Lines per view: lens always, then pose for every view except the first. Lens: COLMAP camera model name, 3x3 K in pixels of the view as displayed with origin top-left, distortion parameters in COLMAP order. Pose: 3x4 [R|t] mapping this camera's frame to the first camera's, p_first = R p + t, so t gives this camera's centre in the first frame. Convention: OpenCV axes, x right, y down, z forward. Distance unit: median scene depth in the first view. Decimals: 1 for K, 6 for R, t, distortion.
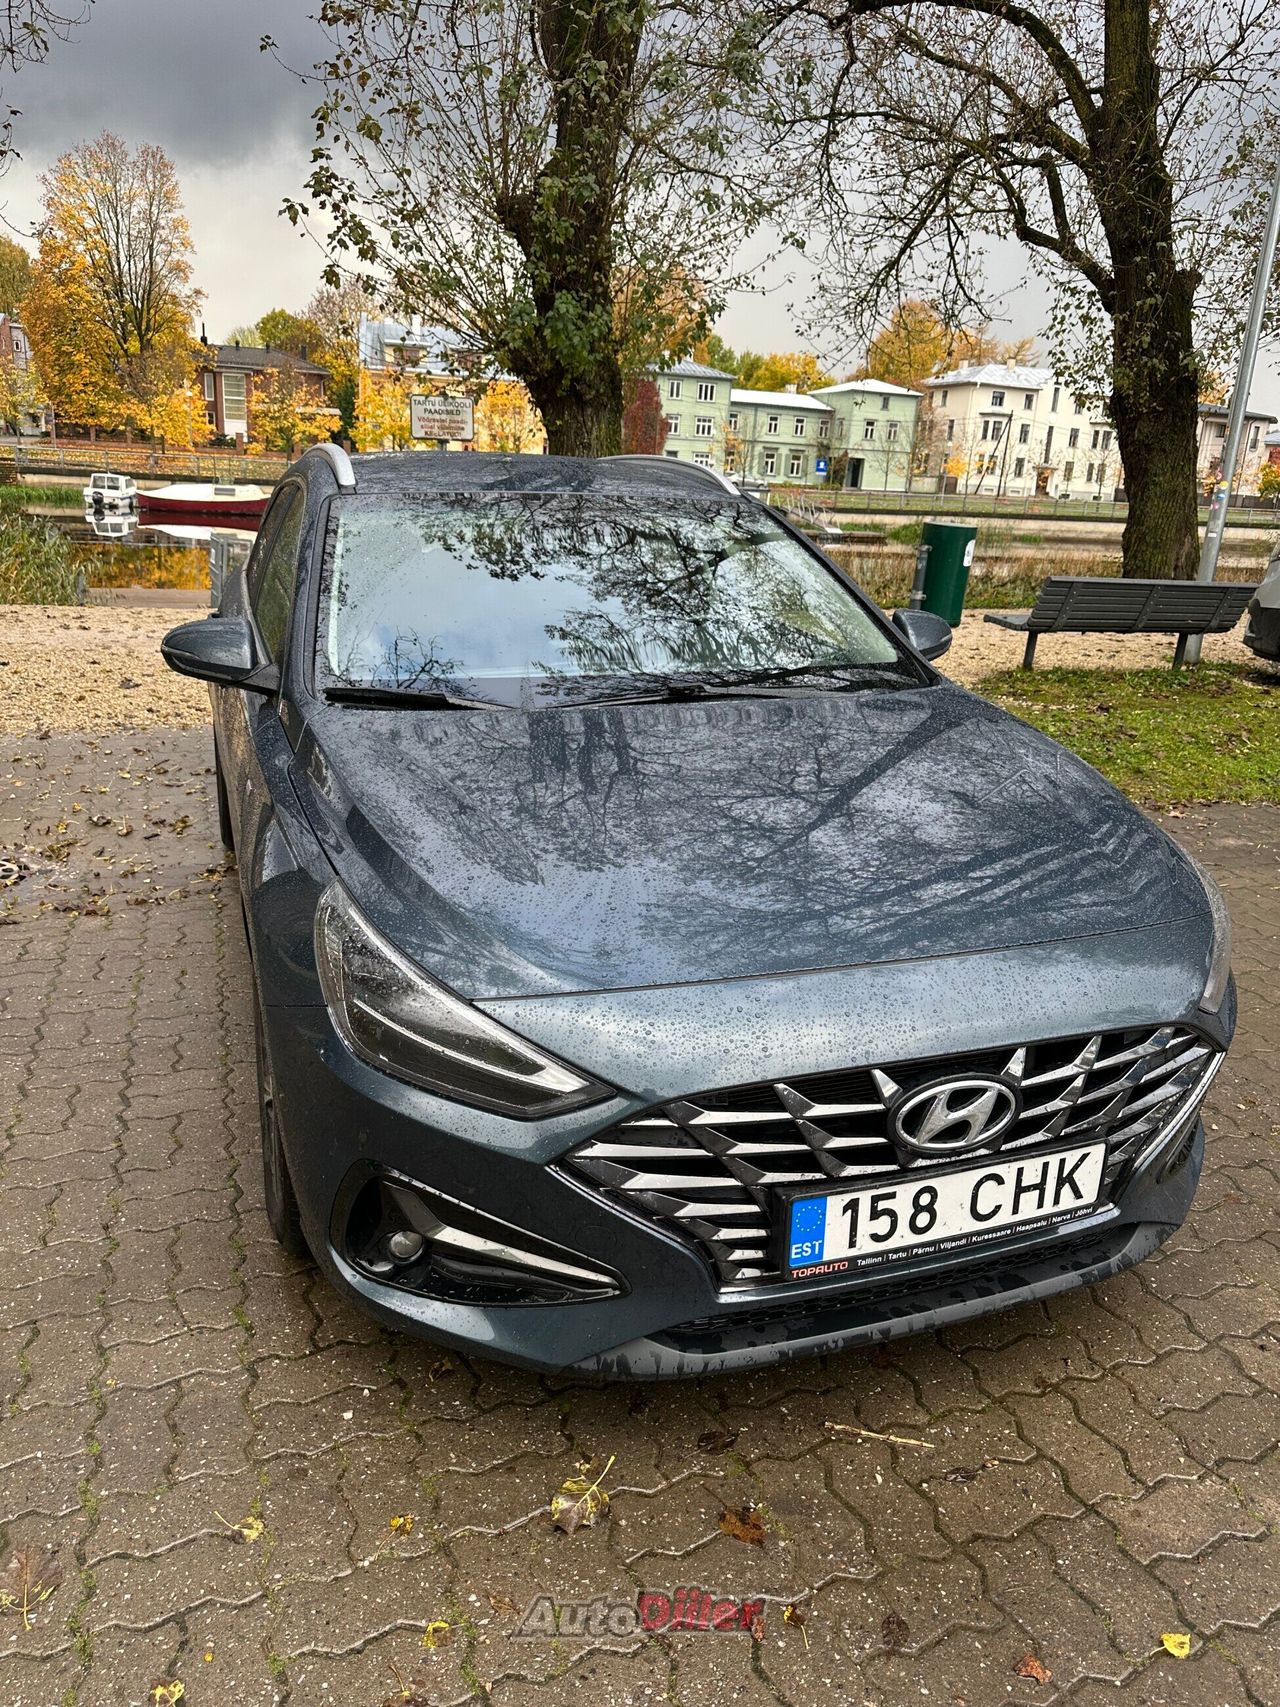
lens RADIAL K [[1193.4, 0, 643.6], [0, 1193.4, 841.8], [0, 0, 1]] dist [0.008568, -0.001271]
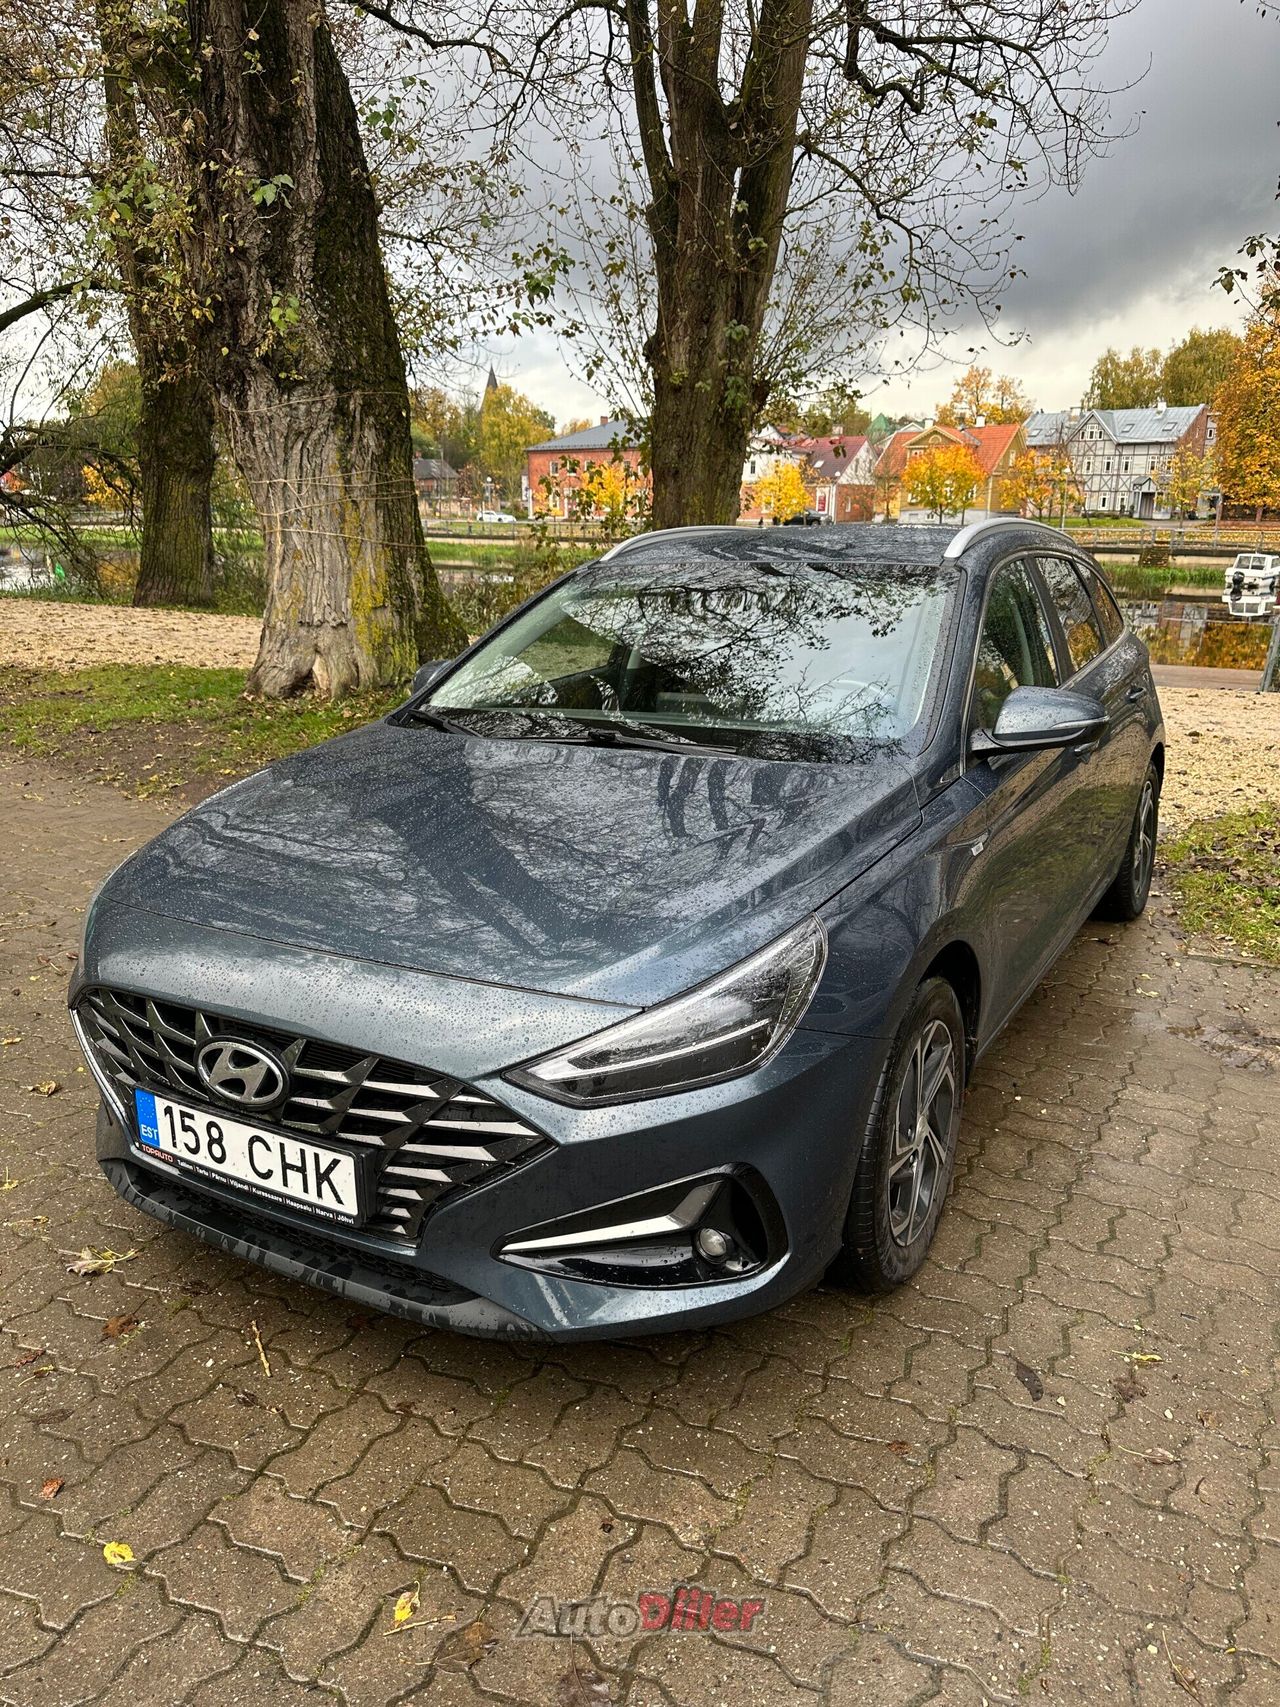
lens RADIAL K [[1196.1, 0, 640.0], [0, 1196.1, 853.5], [0, 0, 1]] dist [0.008864, 0.002337]
pose [[0.644760, 0.165686, -0.746212, 0.198134], [-0.205985, 0.977773, 0.039121, -0.016034], [0.736108, 0.128485, 0.664558, 0.069358]]
